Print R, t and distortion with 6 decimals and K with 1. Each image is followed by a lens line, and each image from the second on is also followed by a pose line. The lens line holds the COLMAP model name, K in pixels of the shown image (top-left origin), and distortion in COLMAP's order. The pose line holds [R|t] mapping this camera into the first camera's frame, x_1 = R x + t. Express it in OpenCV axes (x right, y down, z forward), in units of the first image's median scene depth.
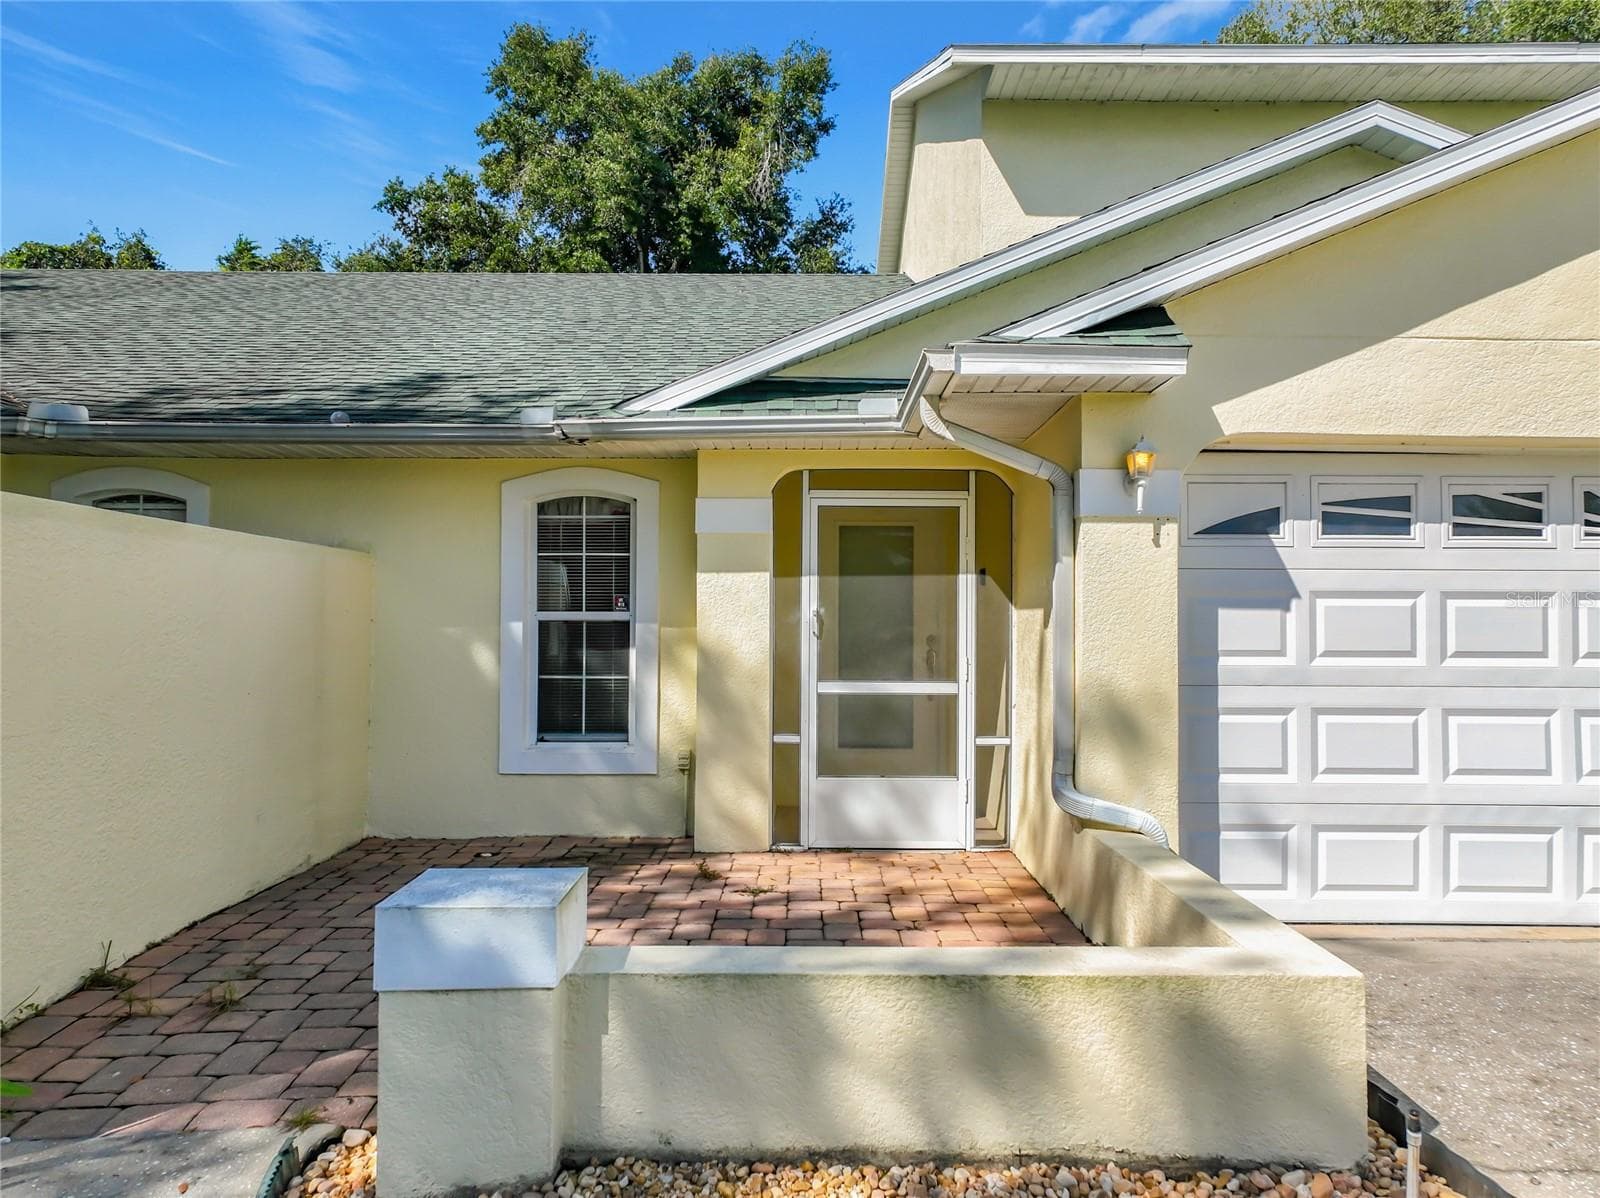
lens RADIAL K [[1136.3, 0, 811.8], [0, 1136.3, 601.5], [0, 0, 1]] dist [0.005376, 0.005078]
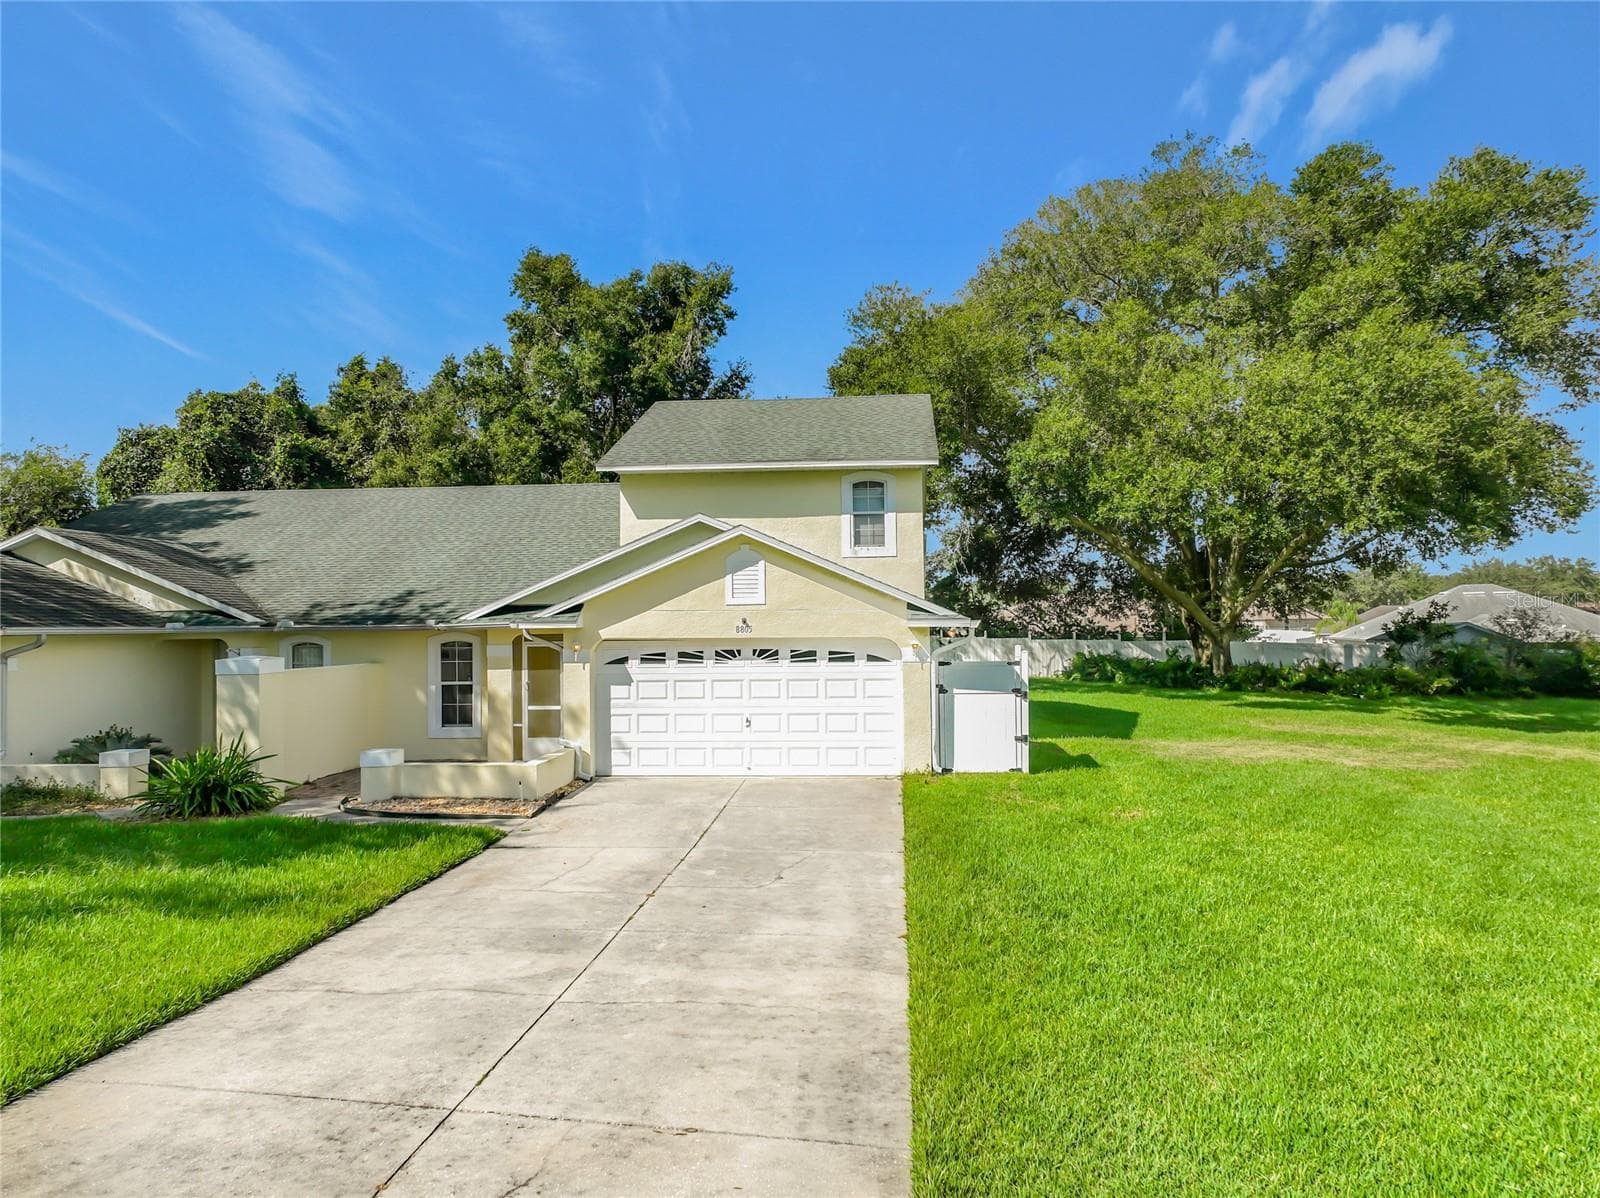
lens RADIAL K [[1106.4, 0, 822.4], [0, 1106.4, 598.3], [0, 0, 1]] dist [-0.004840, -0.003520]
pose [[0.997289, -0.017285, -0.071524, 0.991577], [0.017175, 0.999850, -0.002145, -0.192560], [0.071551, 0.000911, 0.997437, -1.847075]]
